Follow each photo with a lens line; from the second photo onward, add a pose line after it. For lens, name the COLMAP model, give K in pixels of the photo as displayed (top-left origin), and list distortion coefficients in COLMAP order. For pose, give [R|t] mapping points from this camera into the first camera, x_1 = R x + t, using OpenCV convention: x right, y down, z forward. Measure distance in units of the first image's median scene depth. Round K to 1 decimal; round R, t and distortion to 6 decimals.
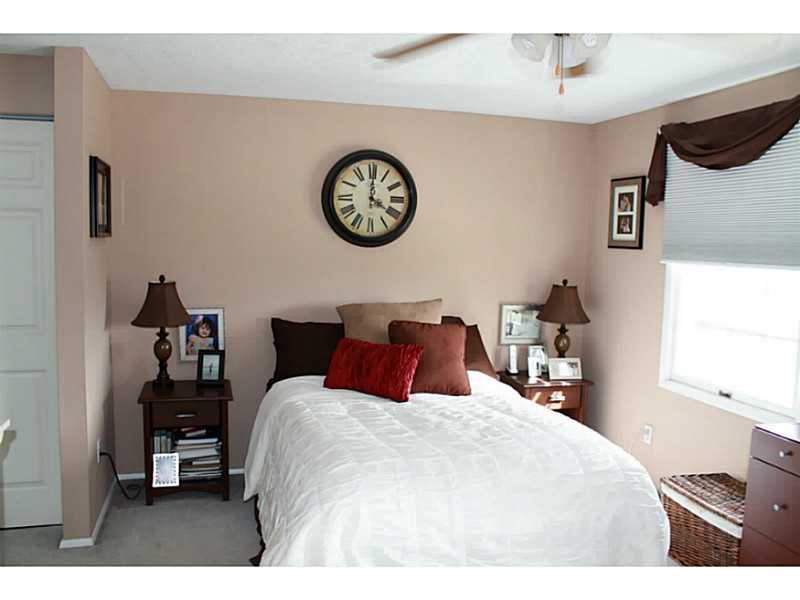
lens RADIAL K [[684.4, 0, 400.0], [0, 684.4, 300.0], [0, 0, 1]] dist [-0.151845, 0.144405]
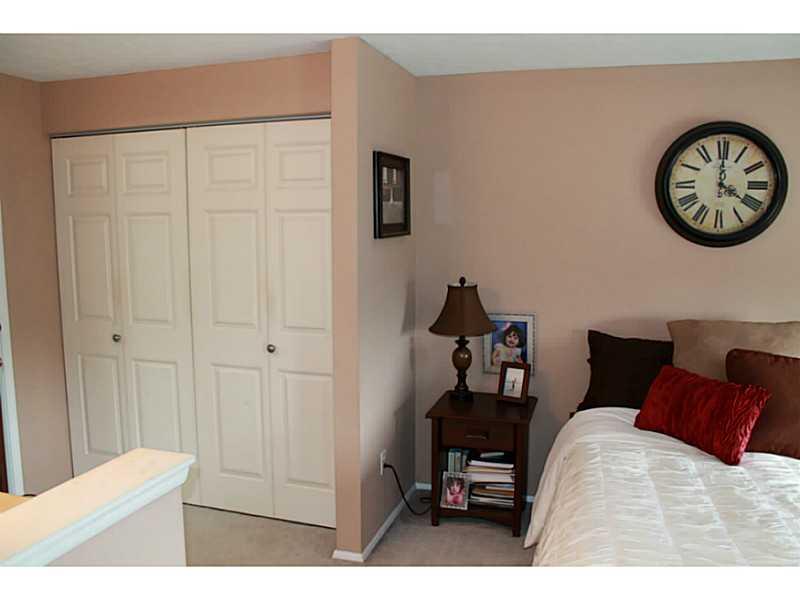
lens RADIAL K [[684.4, 0, 400.0], [0, 684.4, 300.0], [0, 0, 1]] dist [-0.151845, 0.144405]
pose [[0.840379, 0.048880, -0.539791, 0.071275], [-0.031409, 0.998643, 0.041531, -0.041419], [0.541089, -0.017948, 0.840774, 0.180374]]
